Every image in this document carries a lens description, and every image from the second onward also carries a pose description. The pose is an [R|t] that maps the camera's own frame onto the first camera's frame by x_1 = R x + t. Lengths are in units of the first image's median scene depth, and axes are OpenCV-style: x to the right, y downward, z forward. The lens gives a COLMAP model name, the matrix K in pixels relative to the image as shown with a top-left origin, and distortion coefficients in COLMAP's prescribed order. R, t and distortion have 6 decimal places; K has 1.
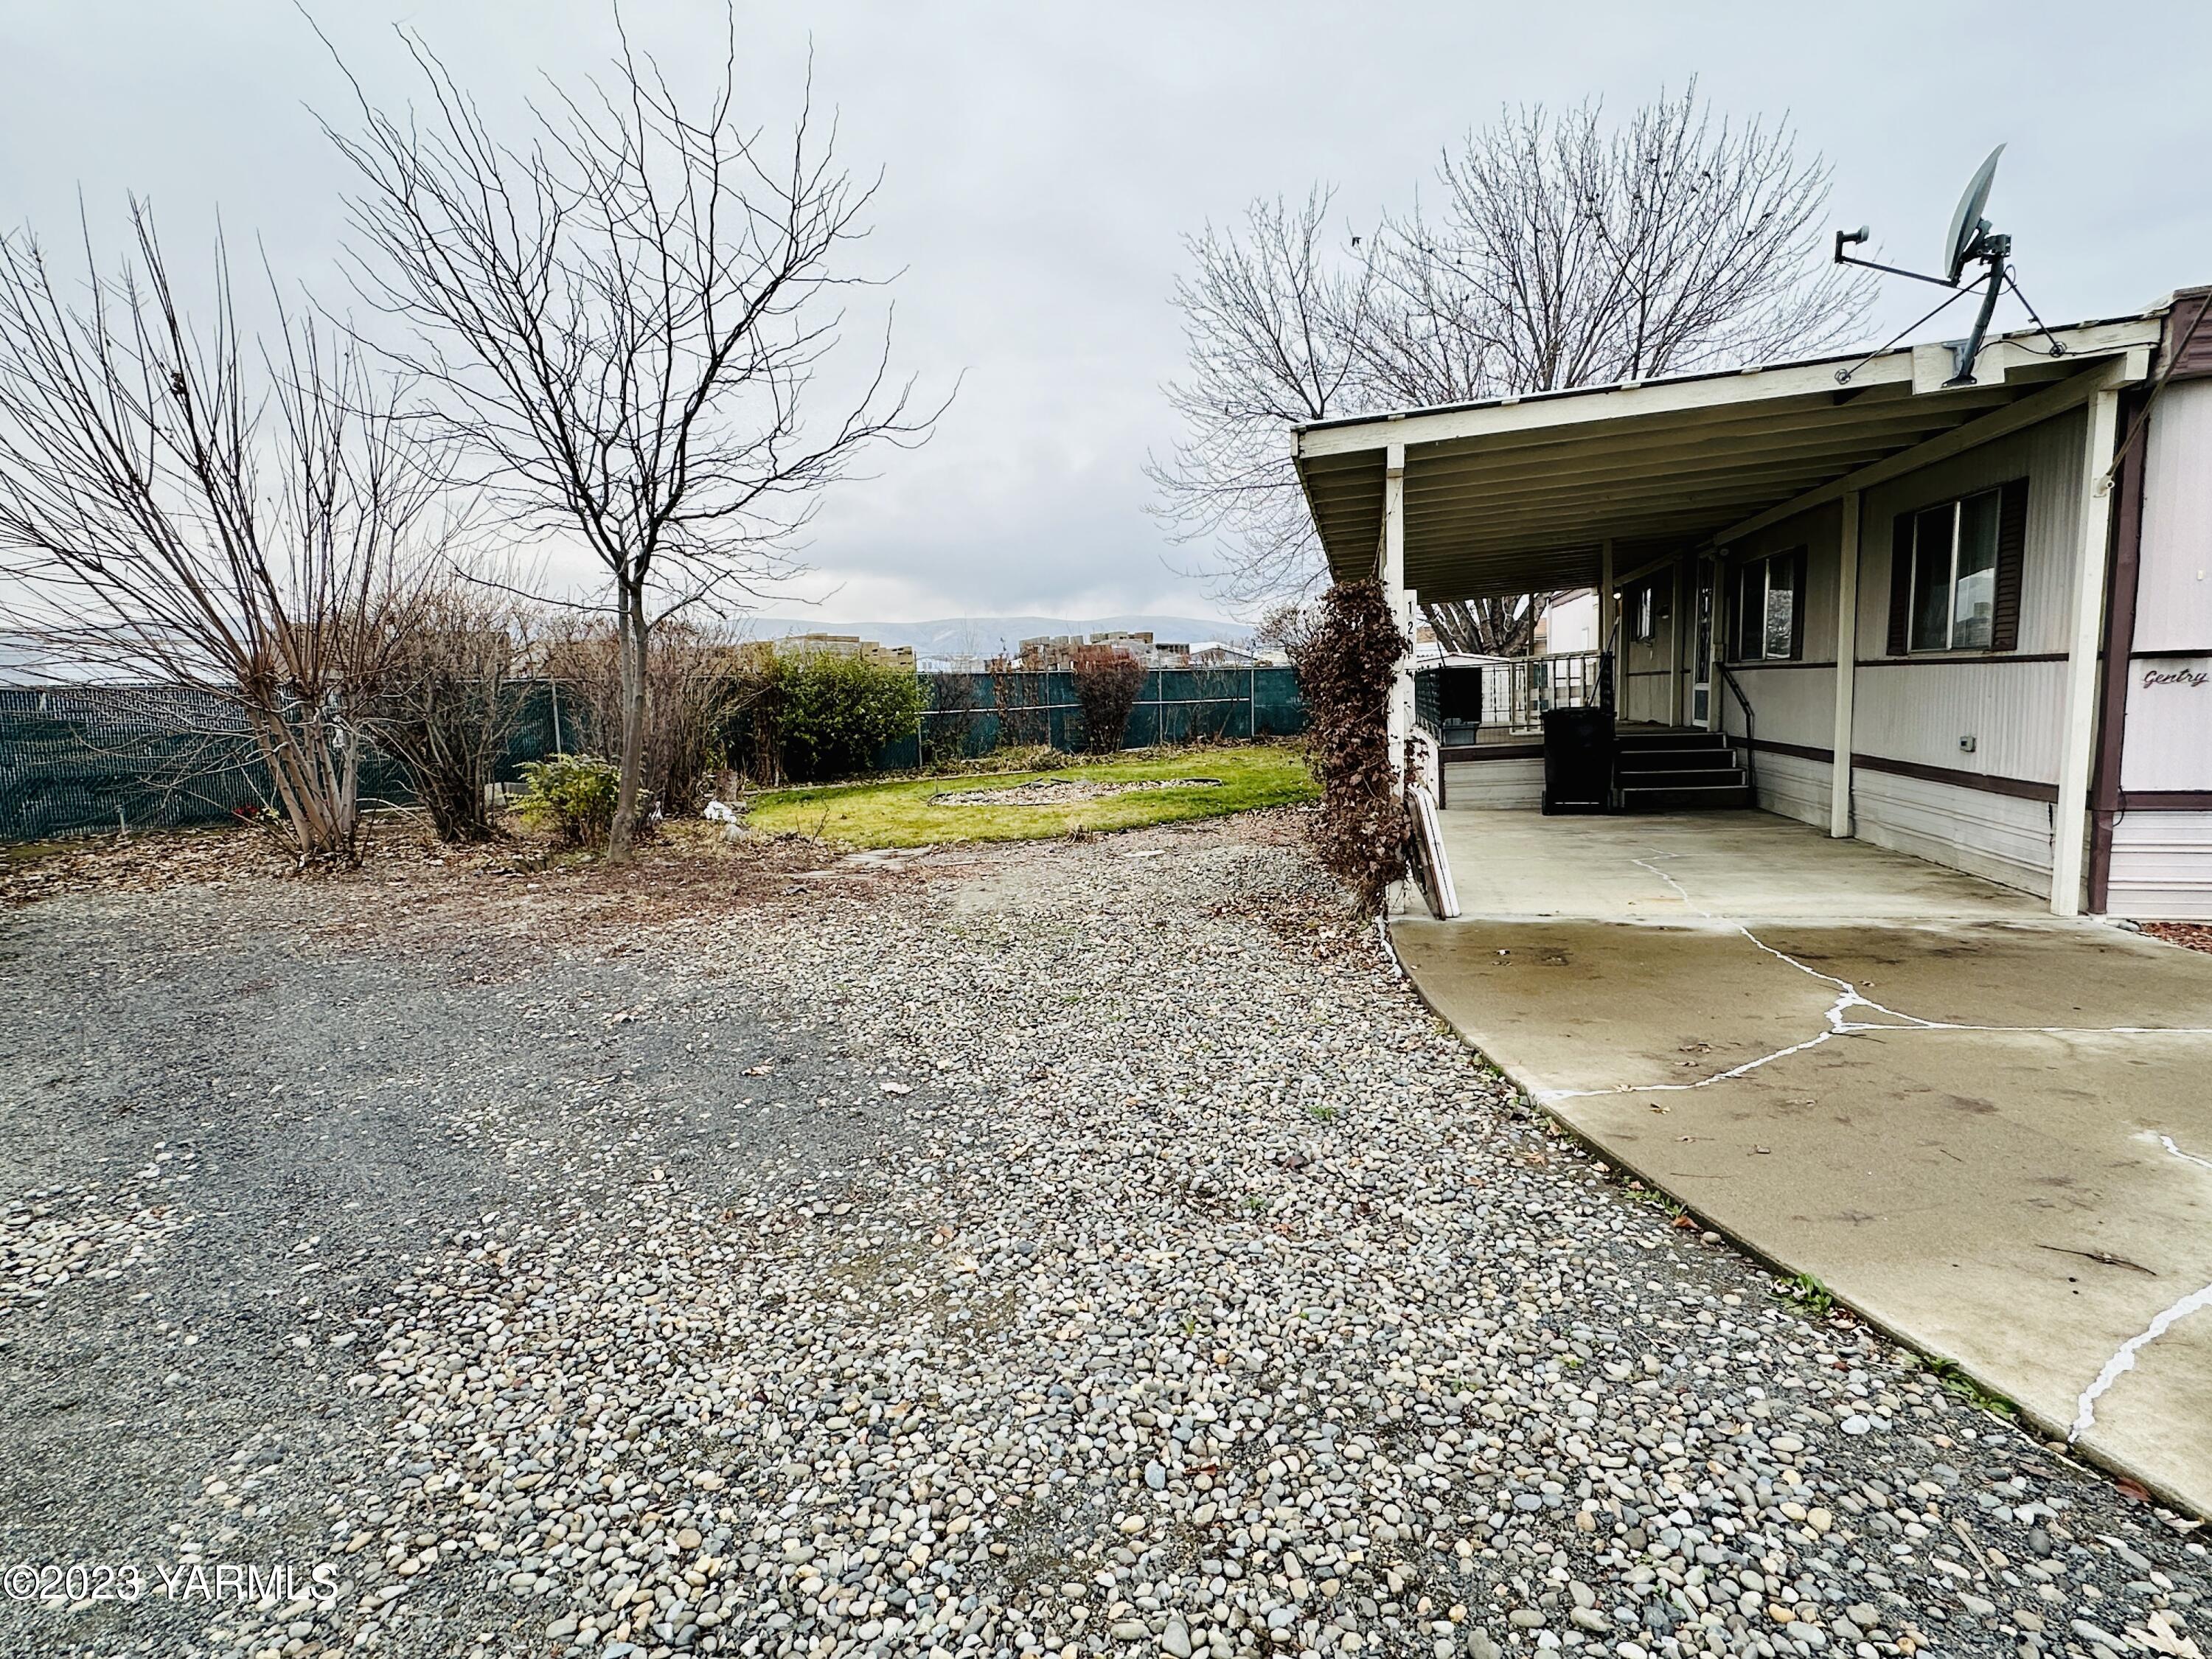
lens RADIAL K [[1184.3, 0, 1101.0], [0, 1184.3, 845.4], [0, 0, 1]] dist [-0.005396, -0.001465]
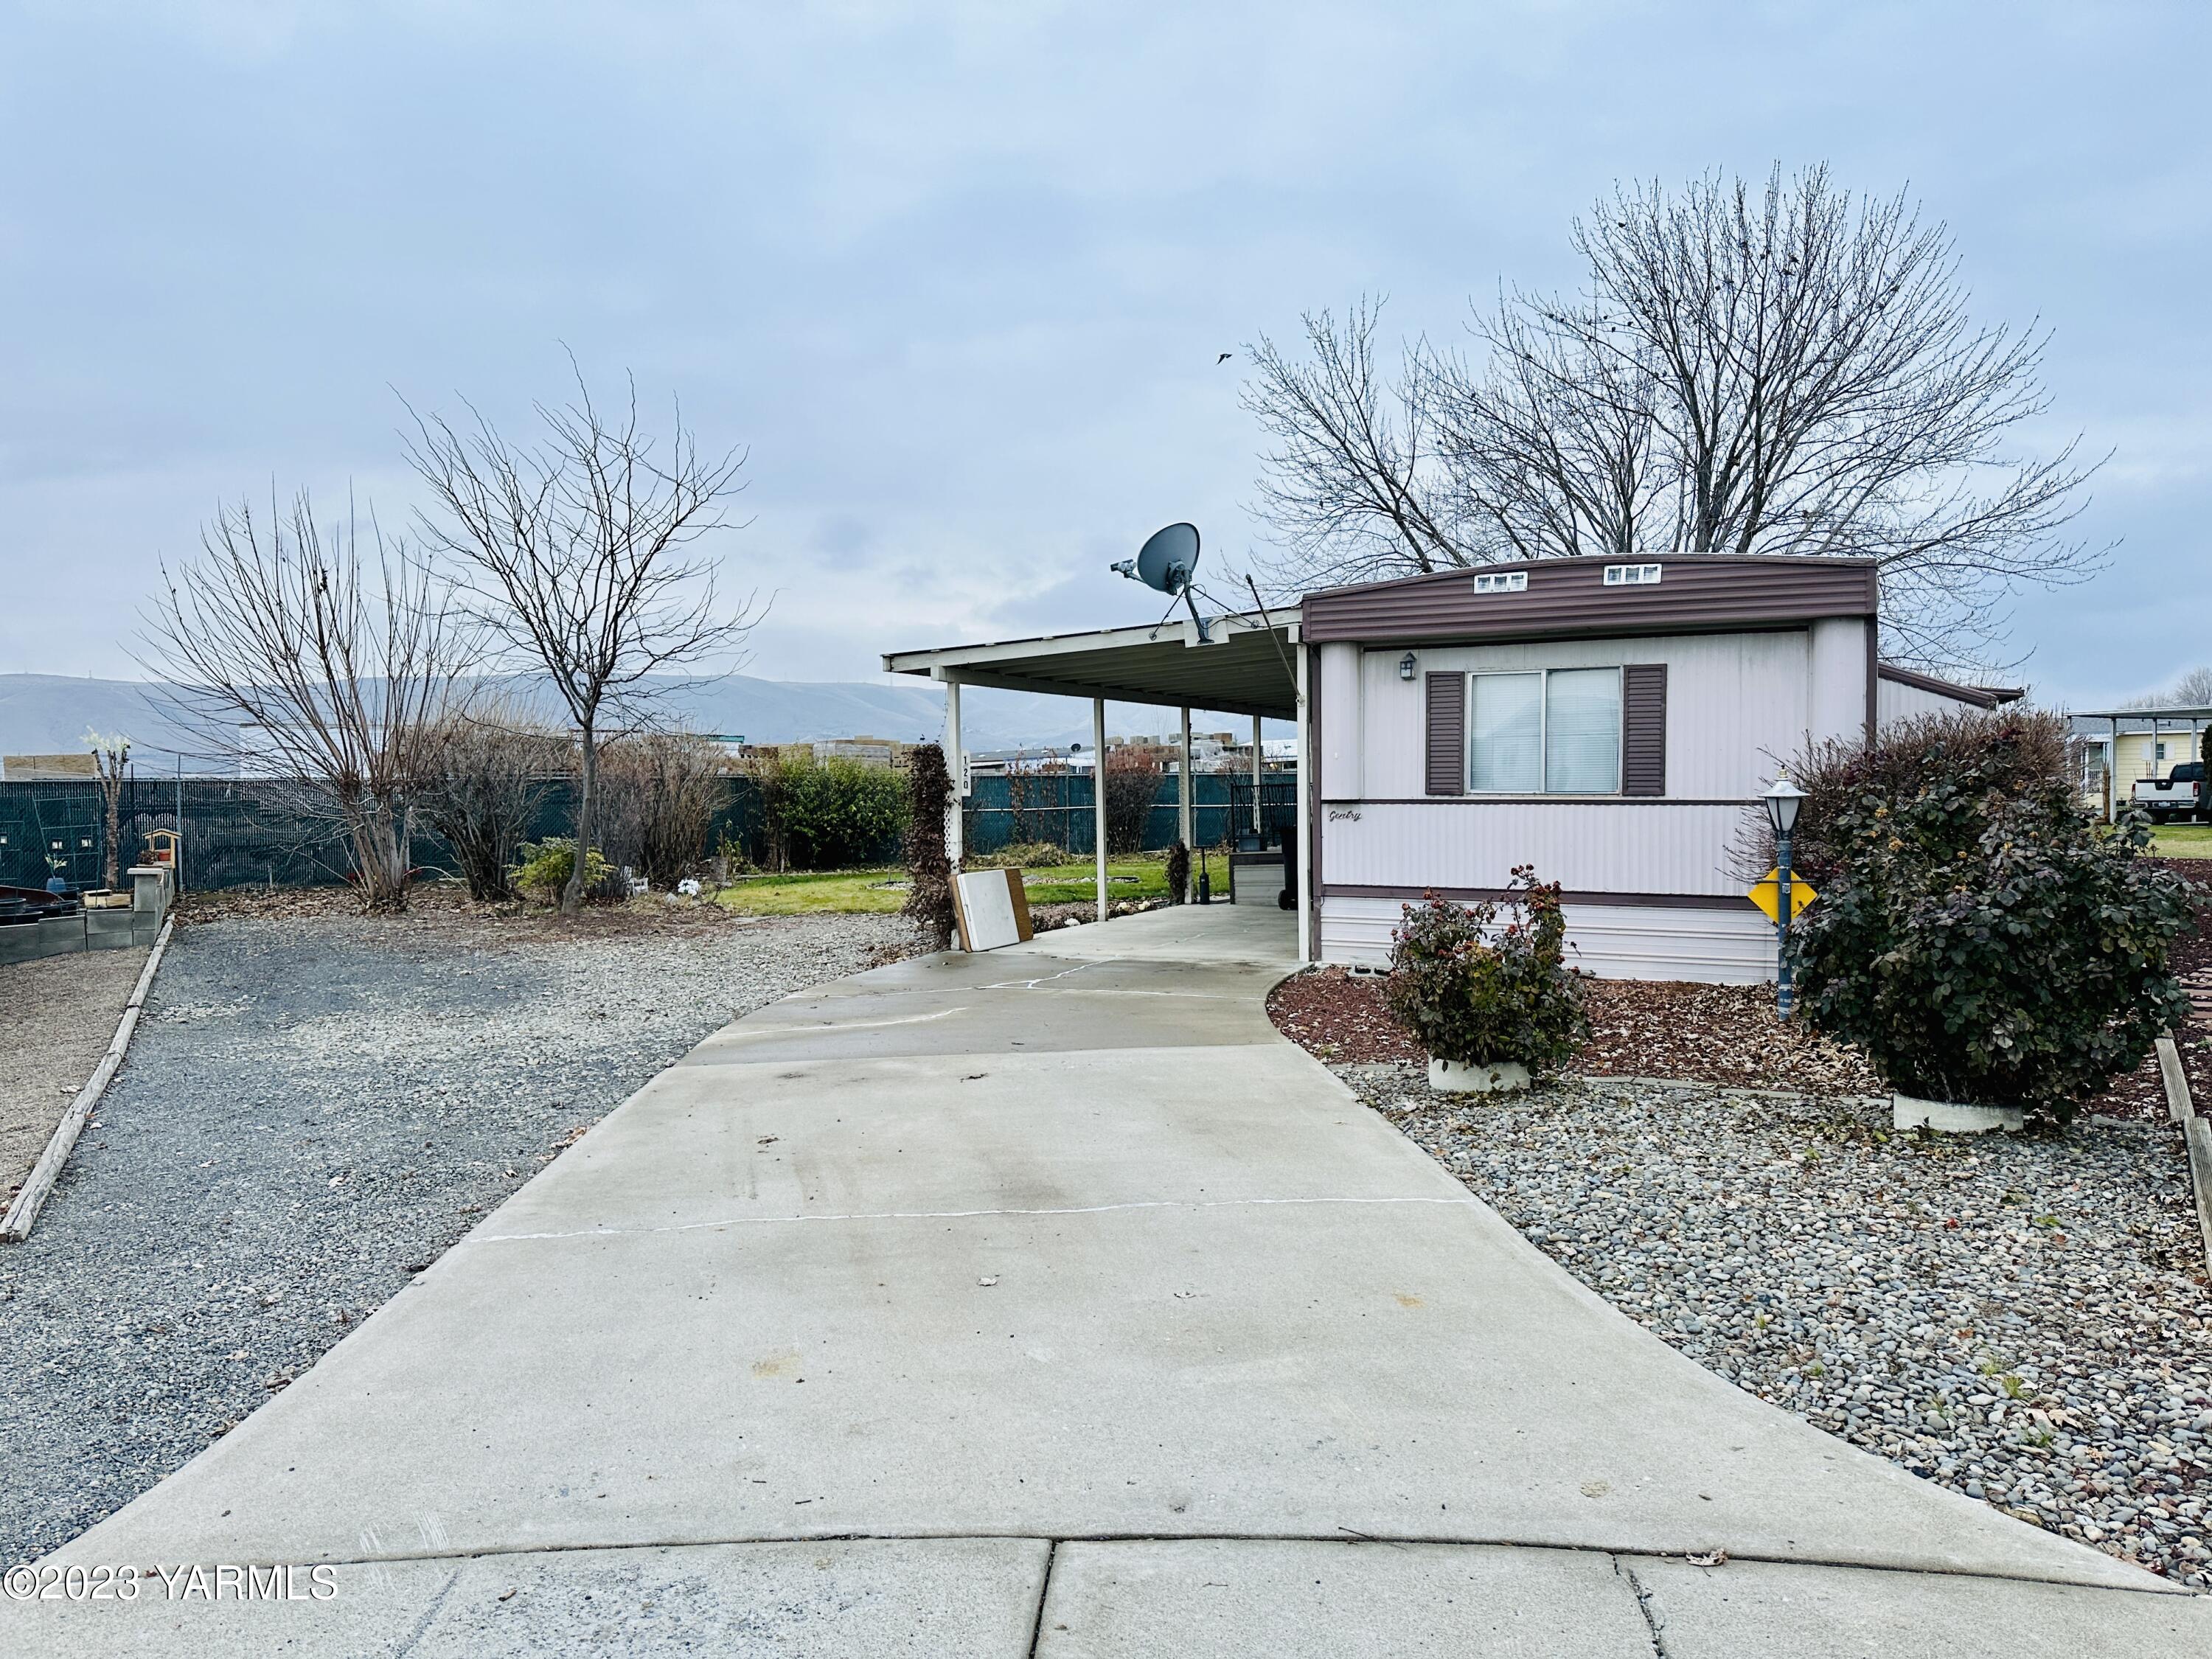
lens RADIAL K [[1524.5, 0, 1111.8], [0, 1524.5, 824.7], [0, 0, 1]] dist [-0.001600, -0.001909]
pose [[0.978867, 0.025737, -0.202874, 0.613911], [-0.045813, 0.994433, -0.094890, 0.051947], [0.199302, 0.102179, 0.974596, -0.679163]]
